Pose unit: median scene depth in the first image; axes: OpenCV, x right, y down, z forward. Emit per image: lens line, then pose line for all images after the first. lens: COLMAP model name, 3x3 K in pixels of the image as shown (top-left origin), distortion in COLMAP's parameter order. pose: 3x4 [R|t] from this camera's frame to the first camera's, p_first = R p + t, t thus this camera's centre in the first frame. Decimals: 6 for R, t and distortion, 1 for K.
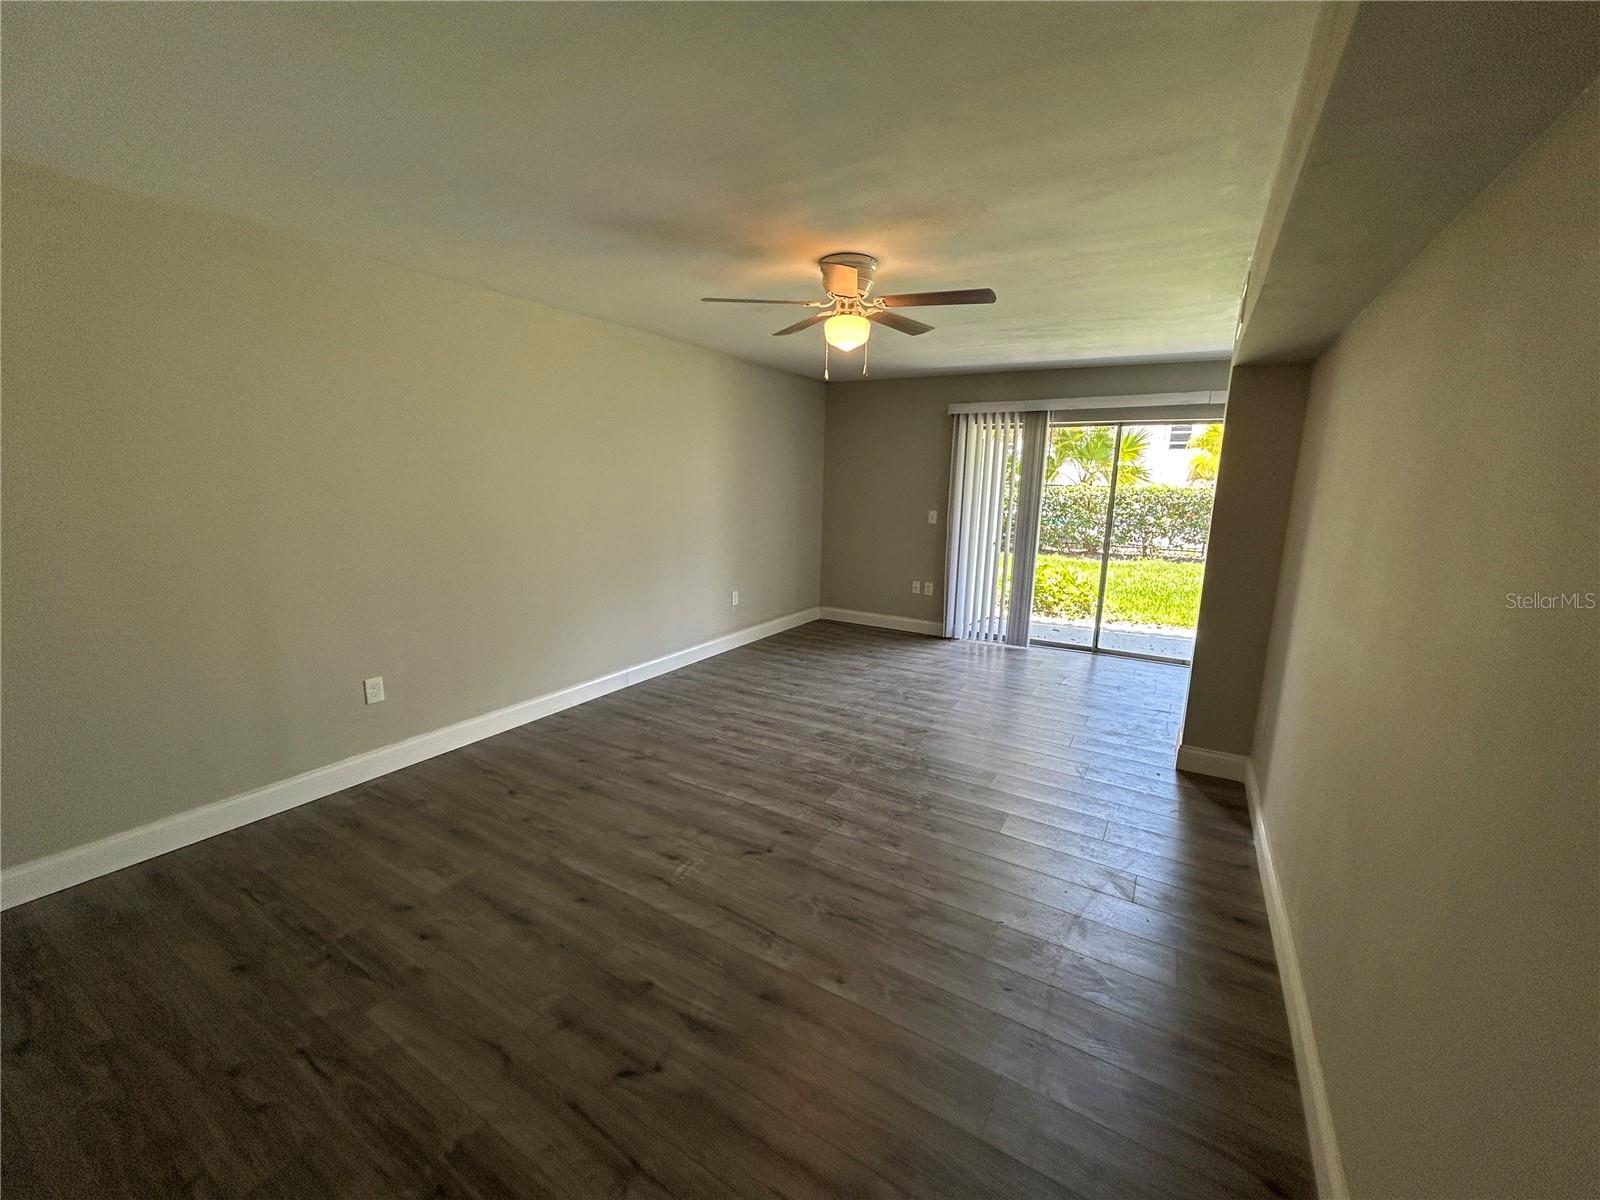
lens RADIAL K [[643.2, 0, 797.6], [0, 643.2, 600.3], [0, 0, 1]] dist [-0.000412, 0.000200]
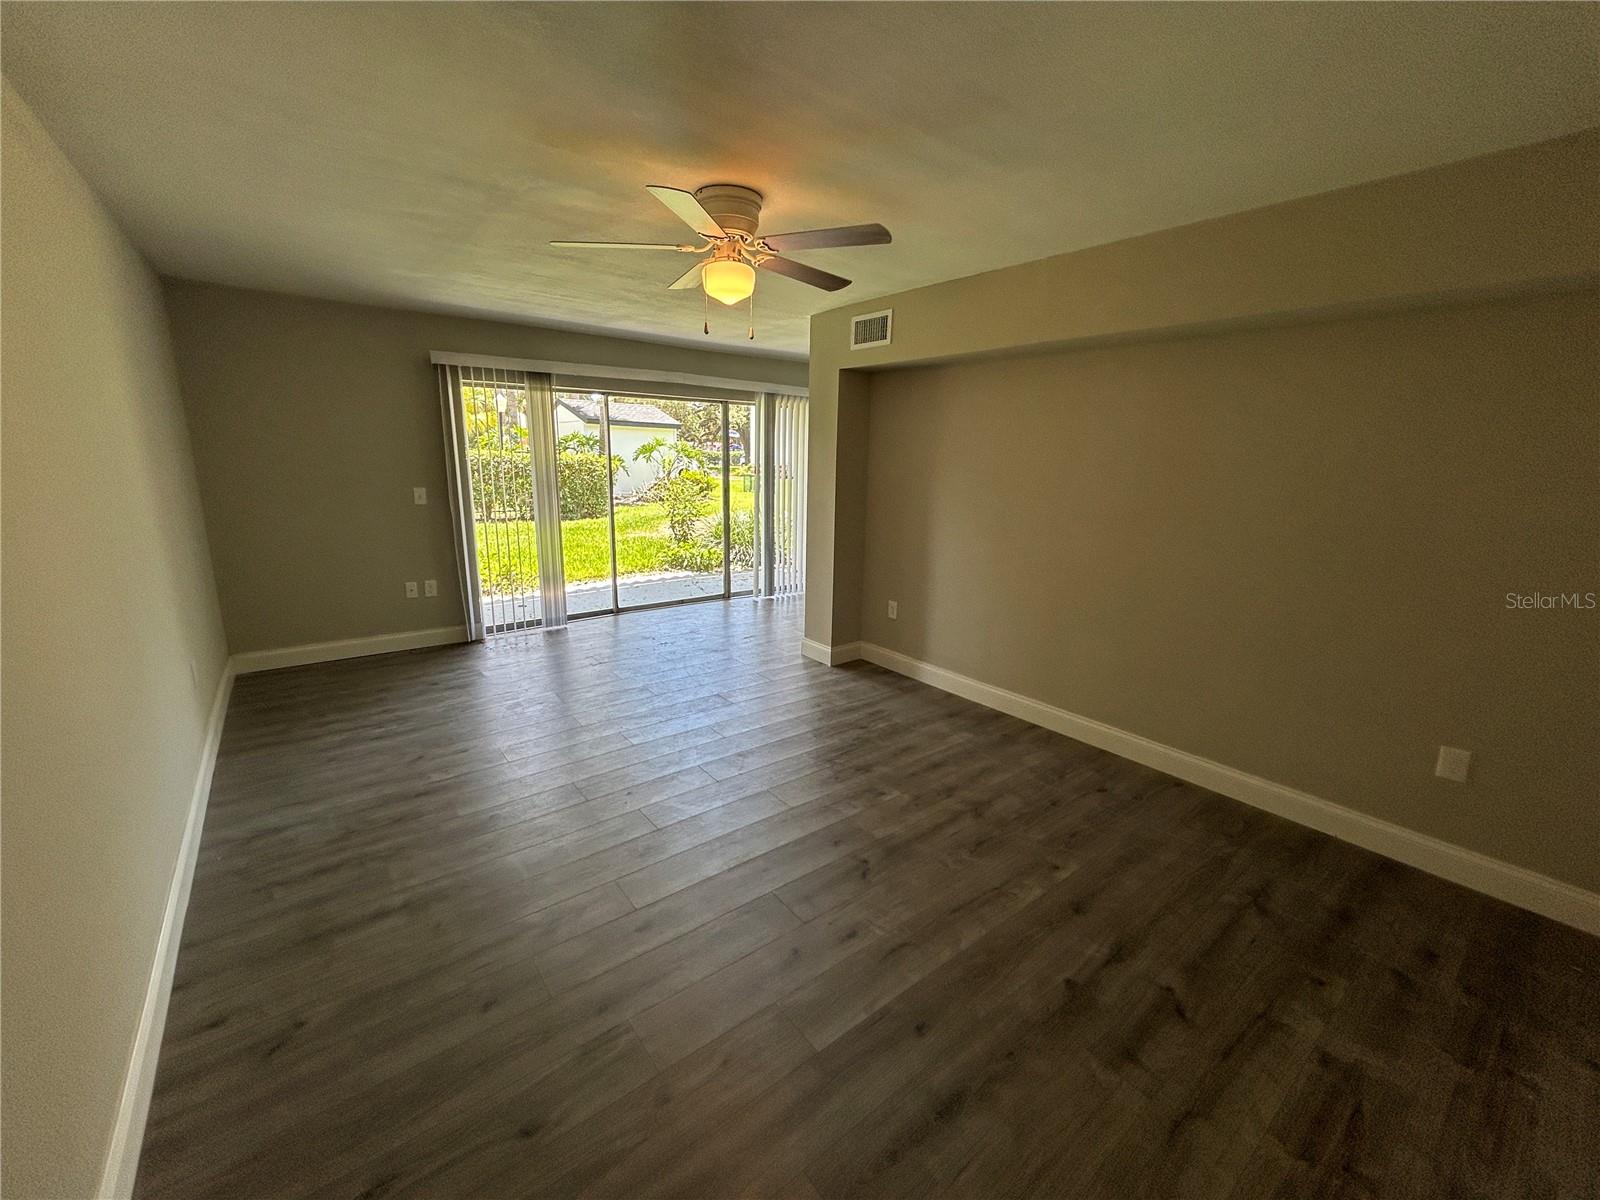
lens RADIAL K [[643.2, 0, 797.6], [0, 643.2, 600.3], [0, 0, 1]] dist [-0.000412, 0.000200]
pose [[0.352284, -0.220227, 0.909613, -0.423846], [0.162974, 0.971506, 0.172094, -0.078435], [-0.921594, 0.087618, 0.378138, 0.353930]]
